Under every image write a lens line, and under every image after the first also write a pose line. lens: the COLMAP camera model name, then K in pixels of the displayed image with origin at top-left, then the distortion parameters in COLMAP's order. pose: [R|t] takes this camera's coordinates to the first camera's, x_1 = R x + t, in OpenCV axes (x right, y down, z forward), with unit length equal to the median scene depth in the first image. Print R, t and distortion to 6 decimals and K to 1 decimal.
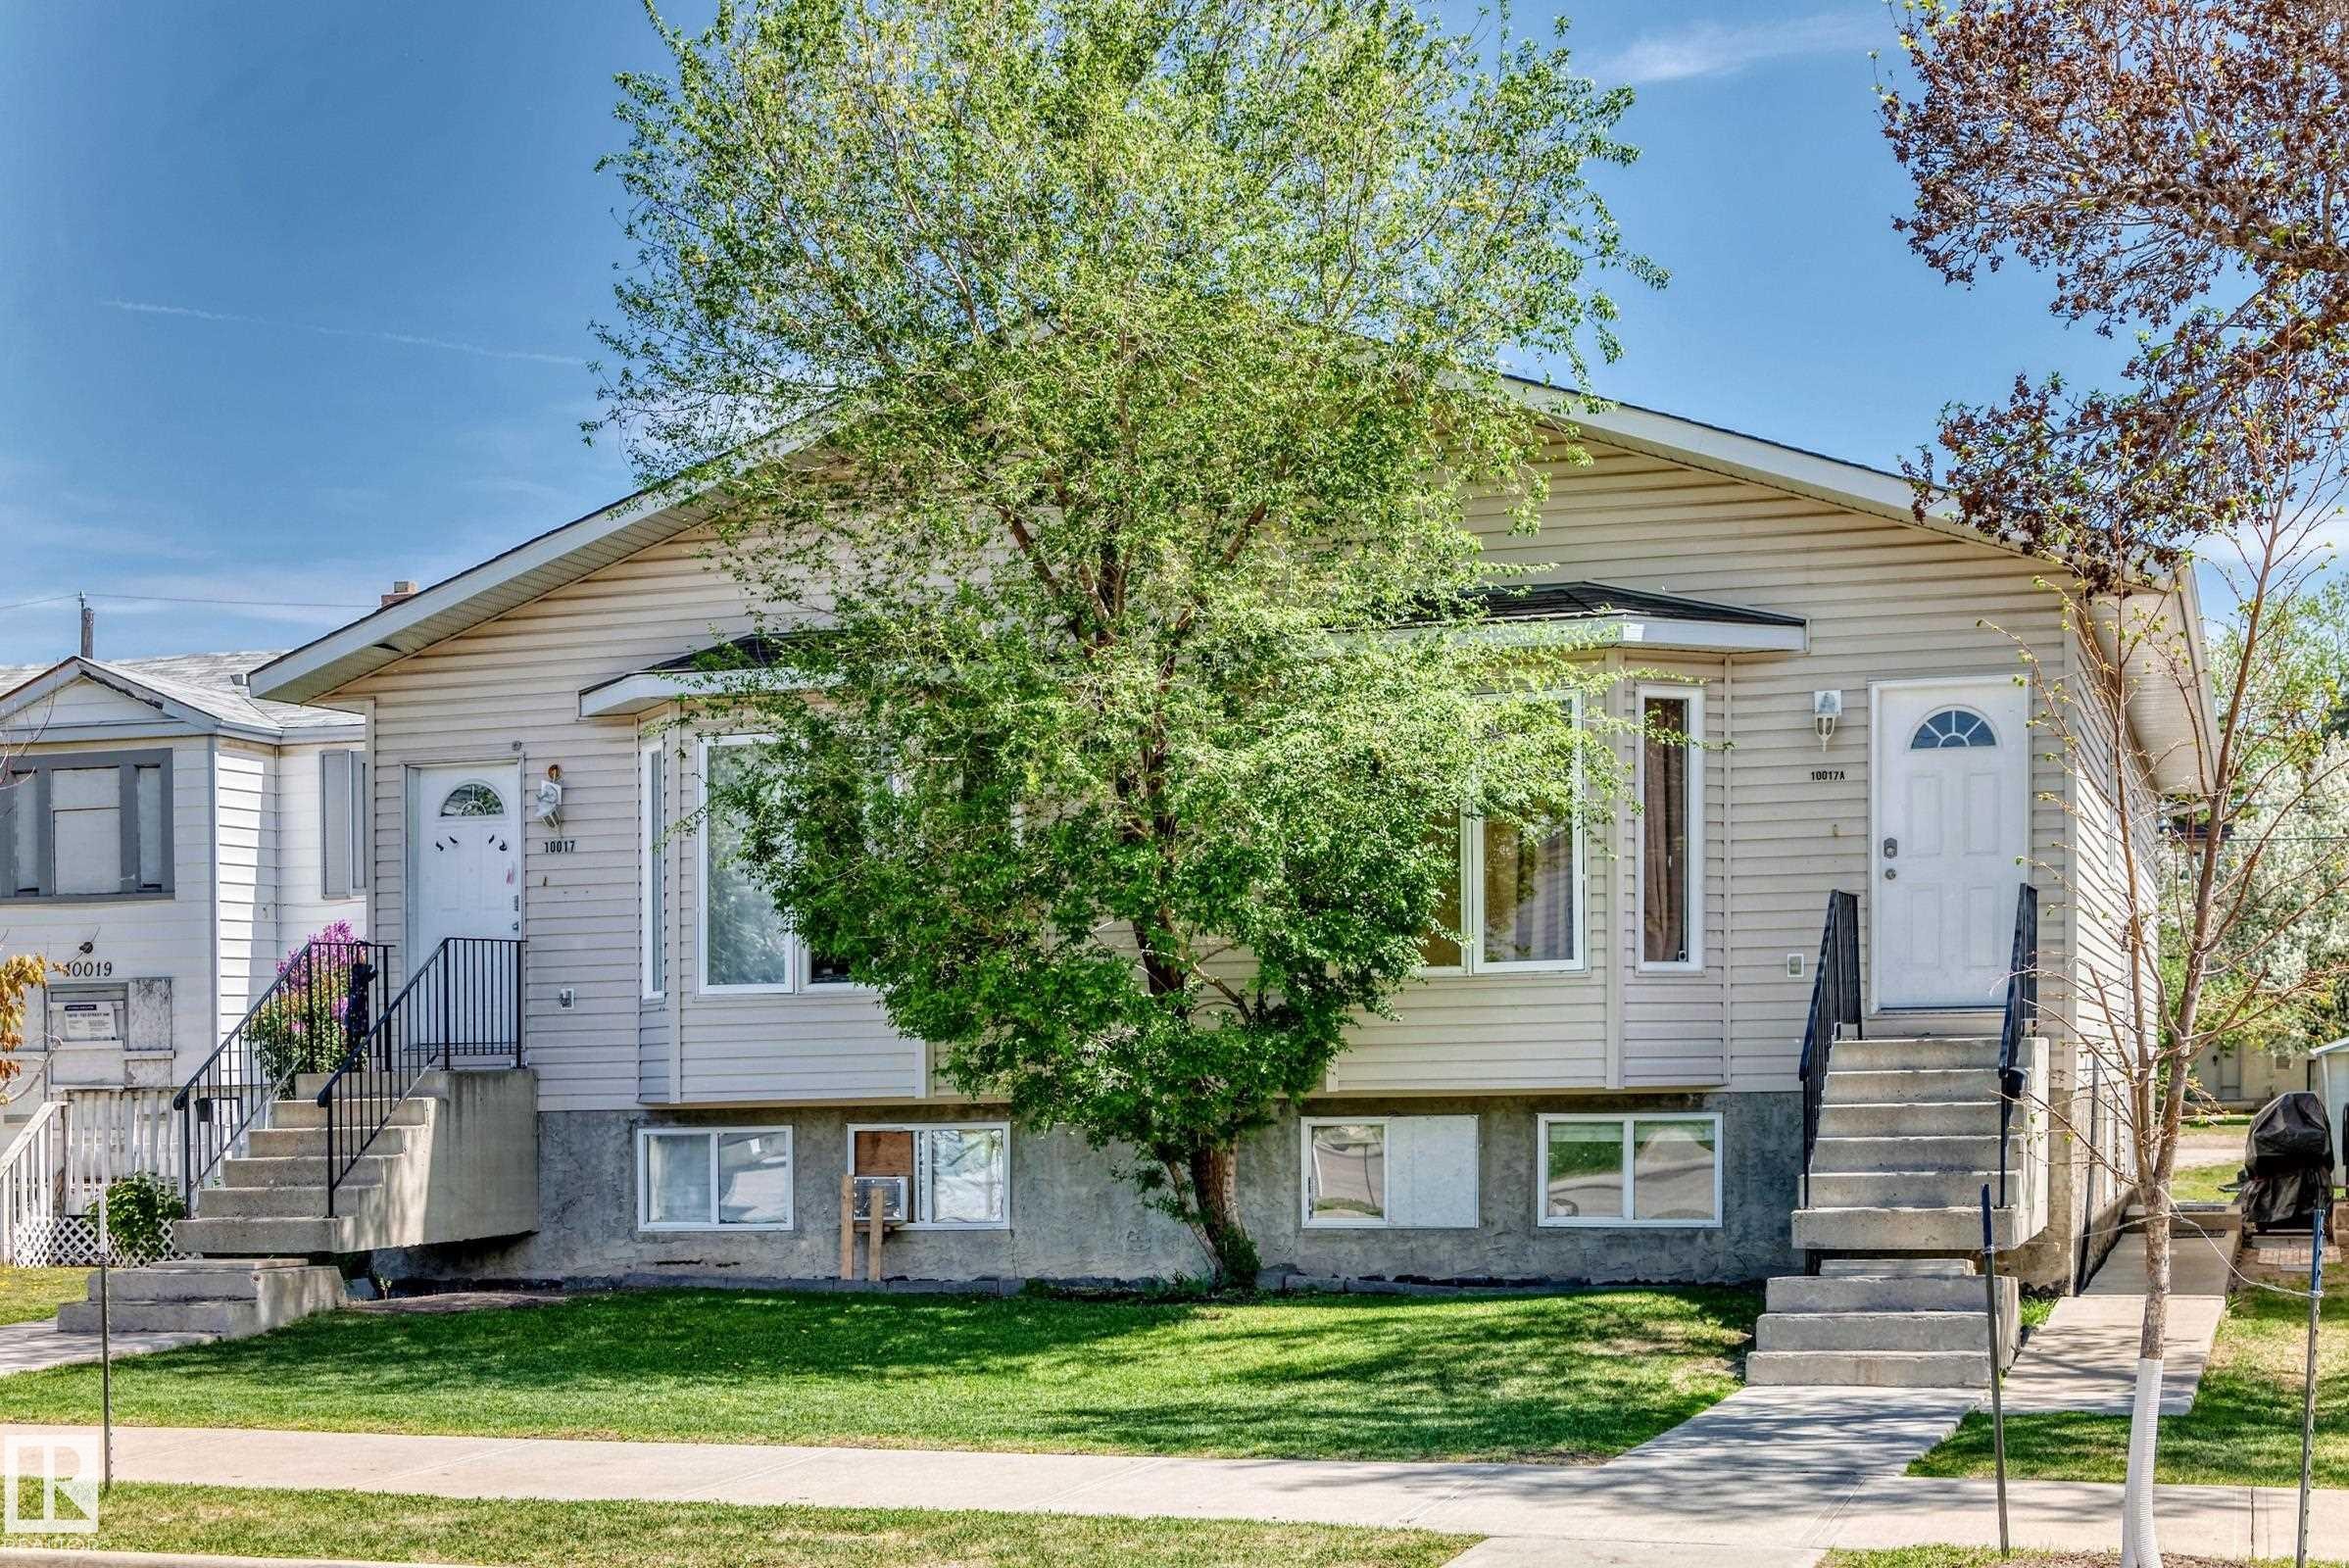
lens RADIAL K [[838.3, 0, 1179.9], [0, 838.3, 774.5], [0, 0, 1]] dist [-0.000367, 0.000037]
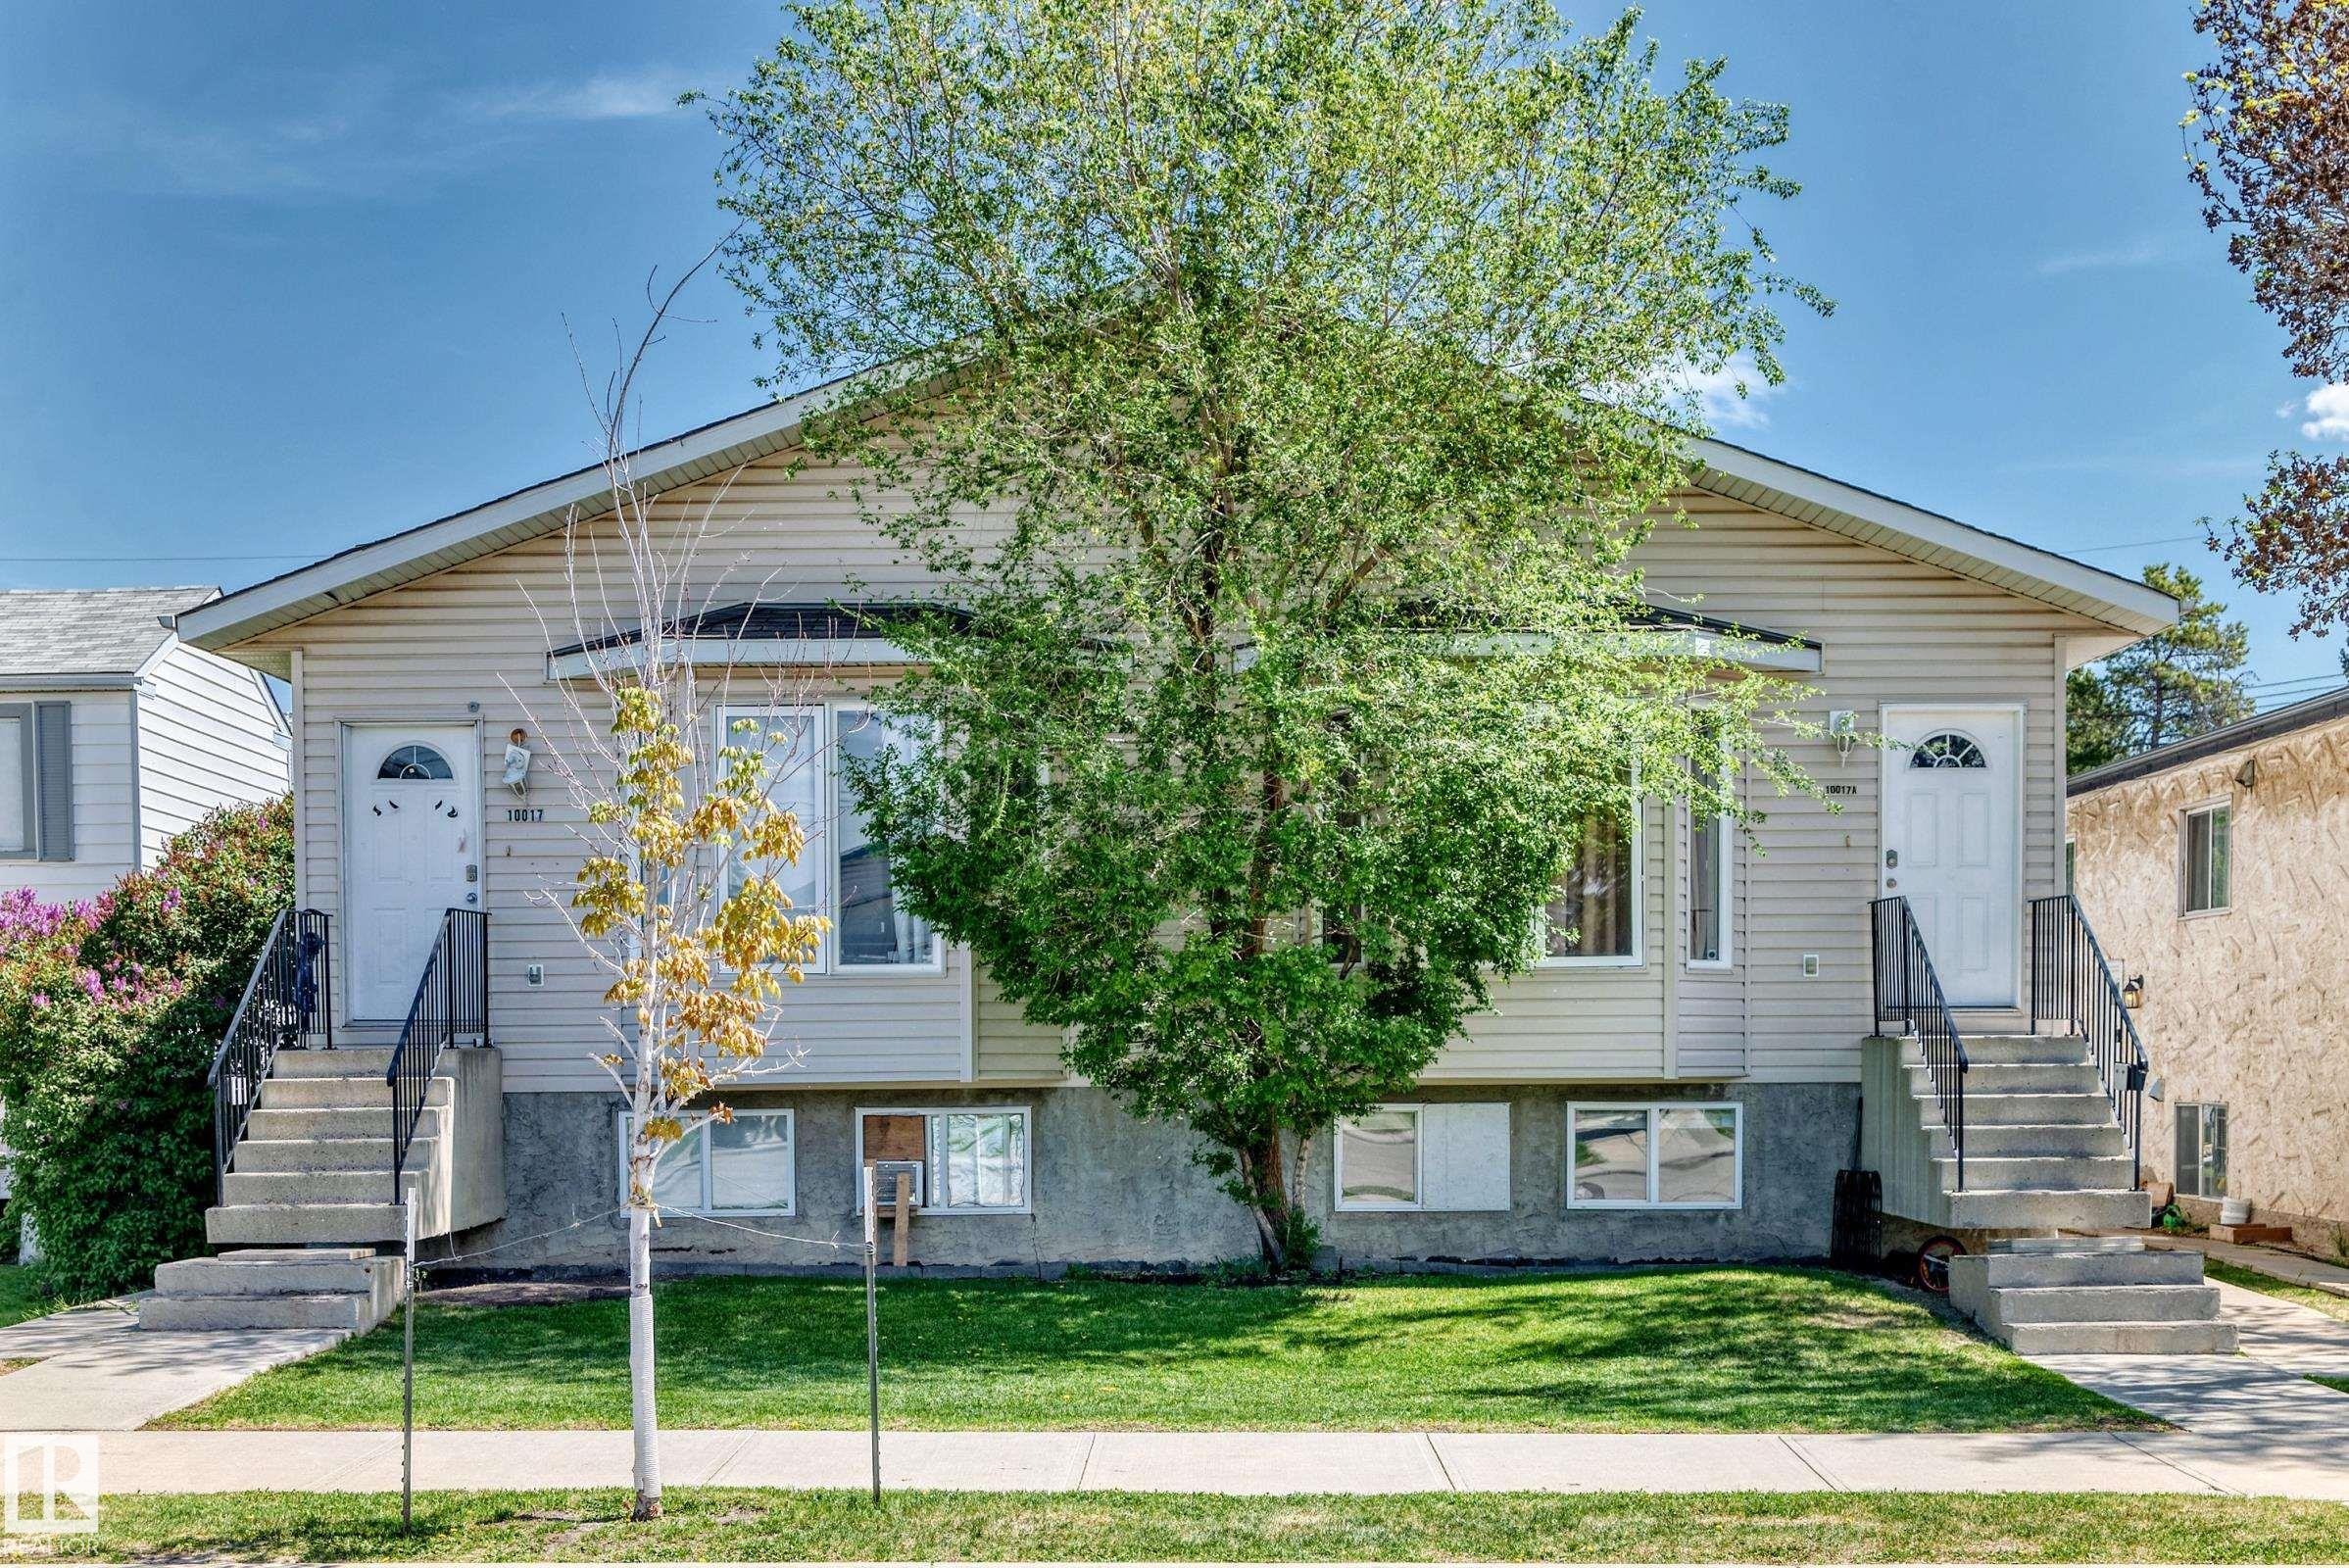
lens RADIAL K [[827.2, 0, 1175.0], [0, 827.2, 775.9], [0, 0, 1]] dist [0.000567, 0.000122]
pose [[0.995973, 0.038664, 0.080886, -0.158044], [-0.039537, 0.999176, 0.009217, 0.007115], [-0.080463, -0.012378, 0.996681, 0.012864]]
